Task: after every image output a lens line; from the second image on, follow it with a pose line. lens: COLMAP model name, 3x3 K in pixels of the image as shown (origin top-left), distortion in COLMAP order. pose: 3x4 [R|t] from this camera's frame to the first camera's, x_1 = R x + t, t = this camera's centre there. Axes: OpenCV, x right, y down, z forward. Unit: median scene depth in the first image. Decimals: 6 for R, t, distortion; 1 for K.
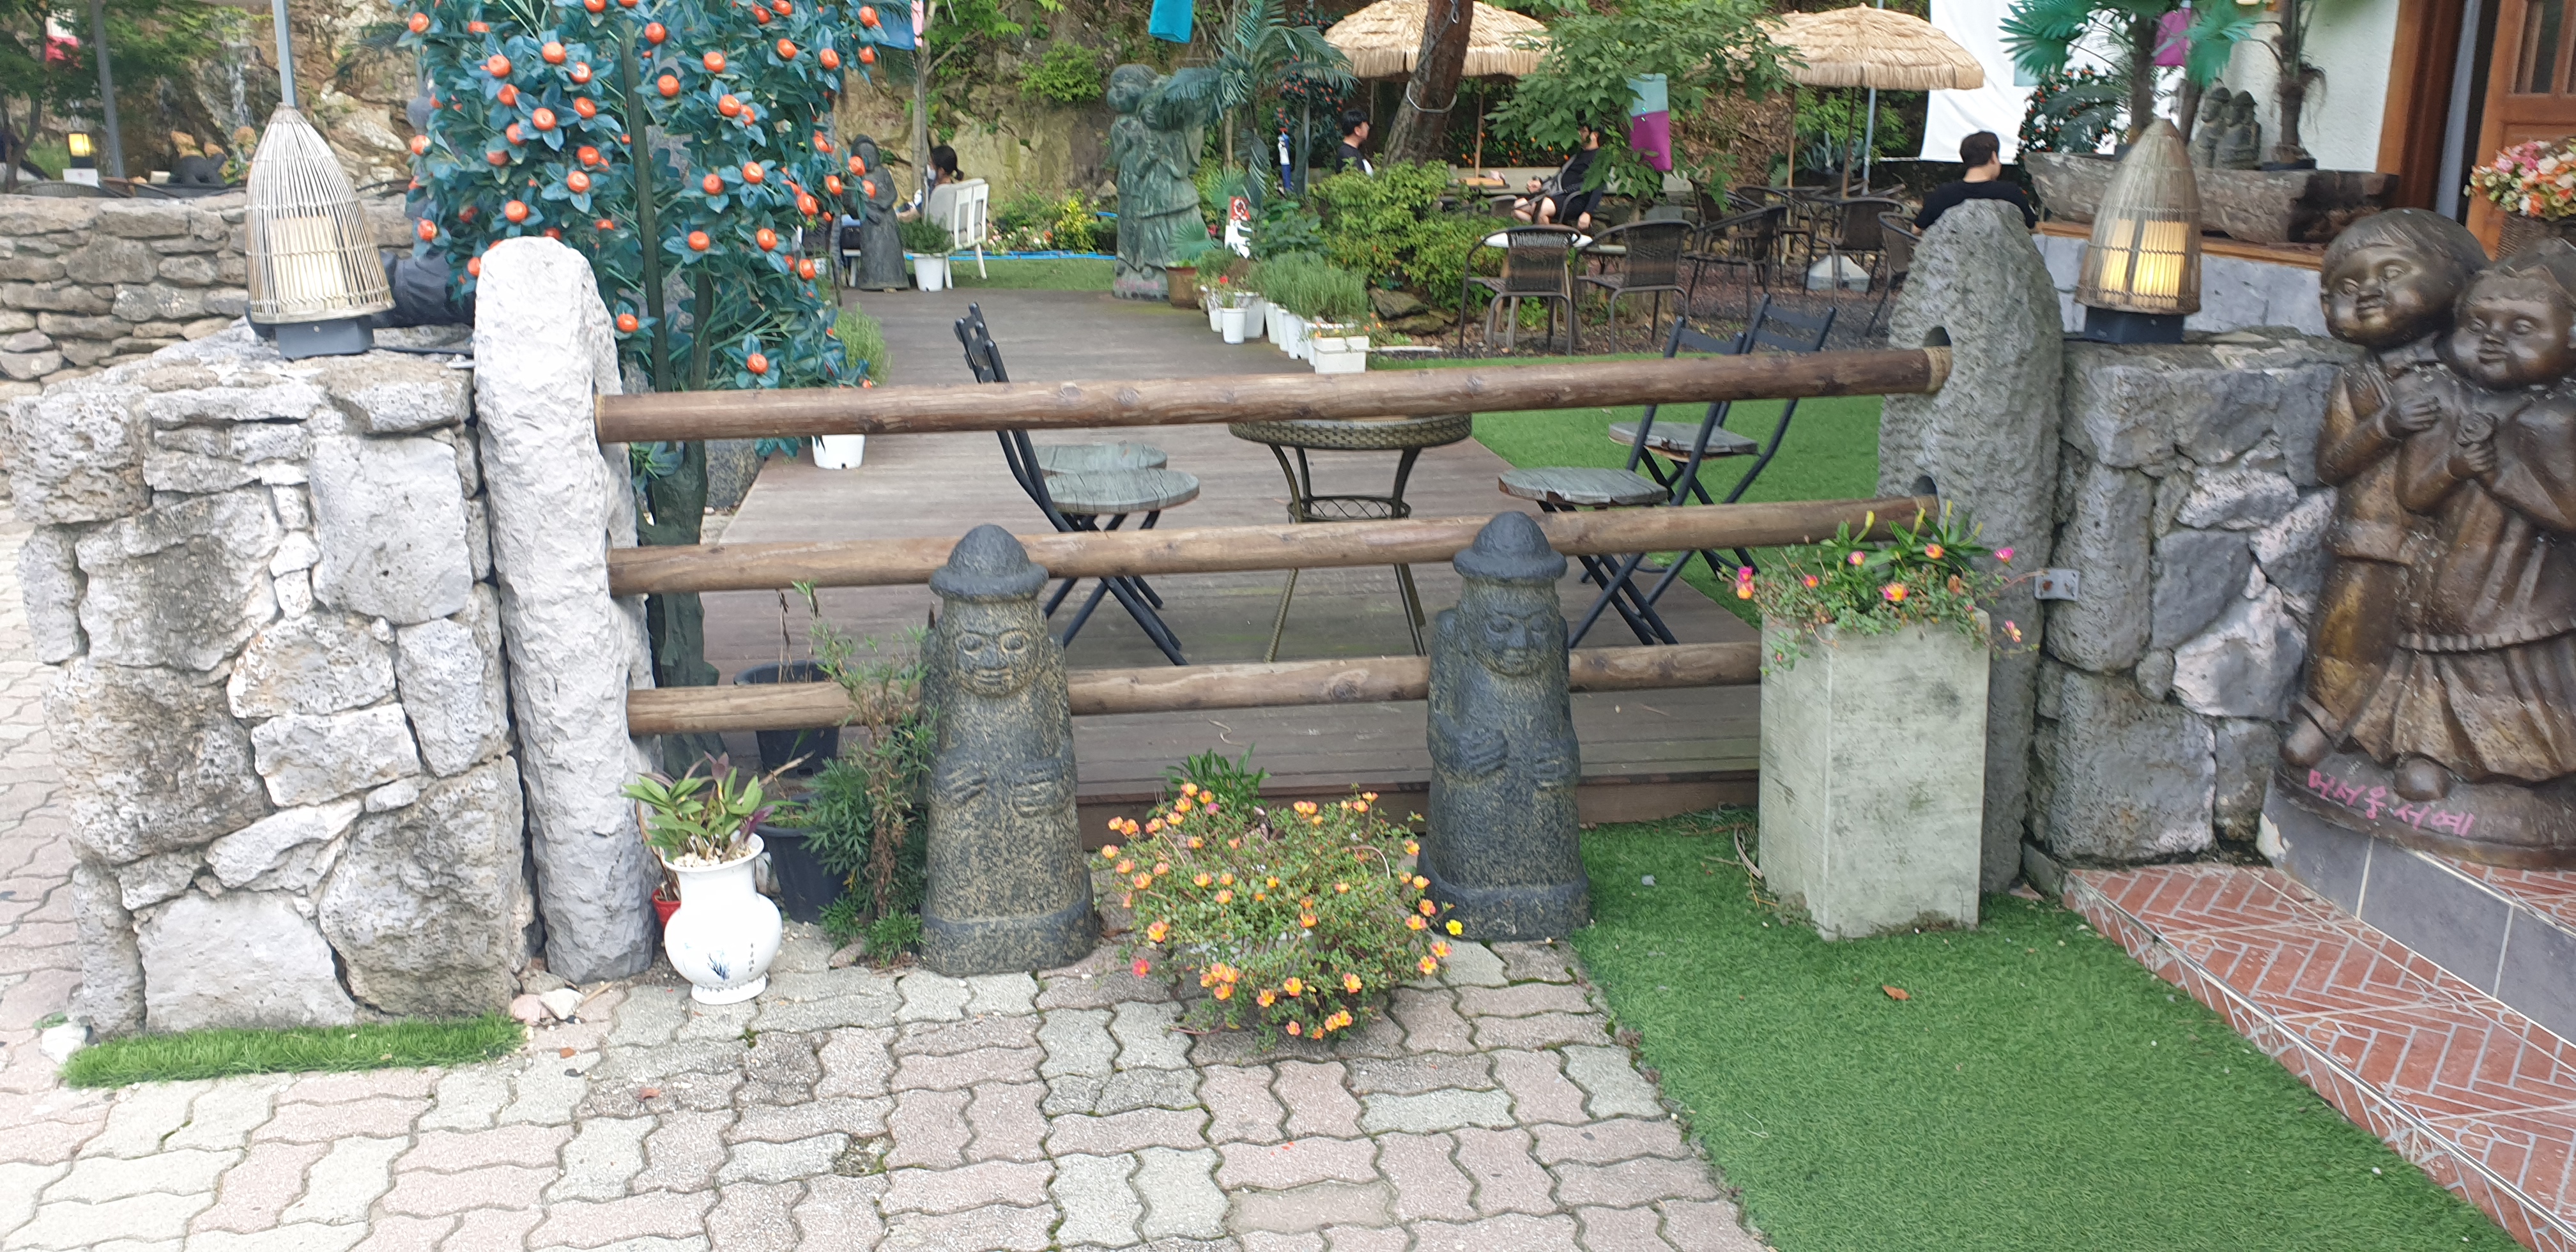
lens RADIAL K [[1999.0, 0, 1279.1], [0, 1999.0, 599.2], [0, 0, 1]] dist [0.021548, -0.001274]
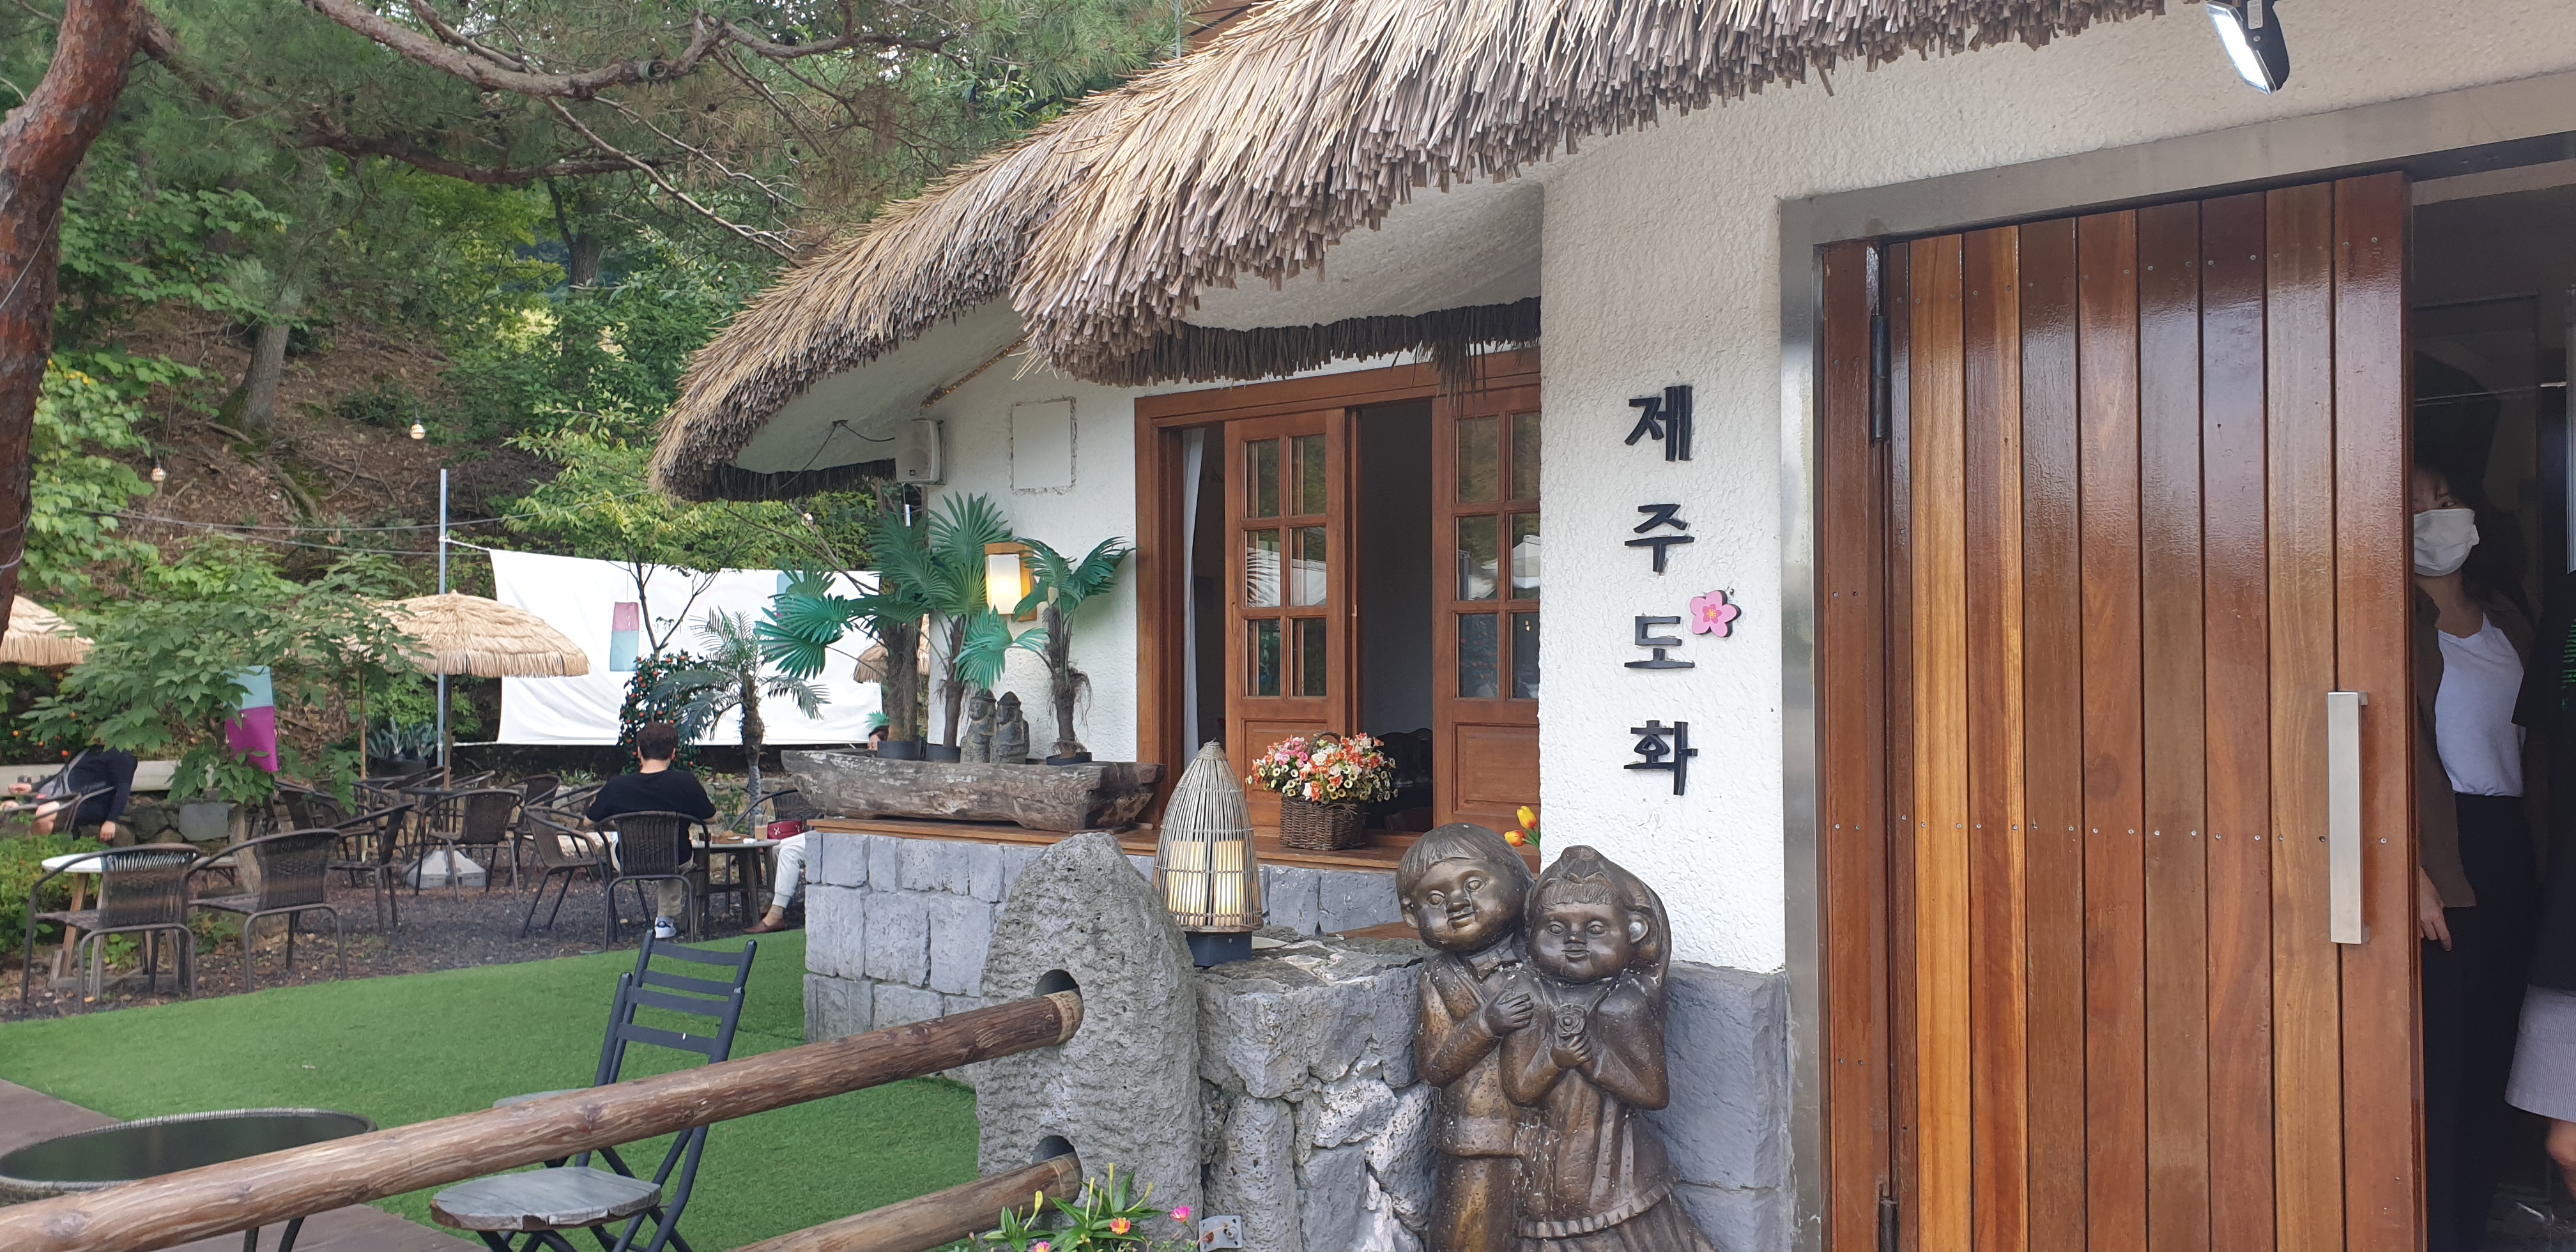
lens RADIAL K [[1999.0, 0, 1296.7], [0, 1999.0, 638.1], [0, 0, 1]] dist [0.021548, -0.001274]
pose [[0.754616, -0.000019, 0.656167, -0.200691], [0.170153, 0.965799, -0.195654, -0.087926], [-0.633721, 0.259292, 0.728811, 0.227382]]
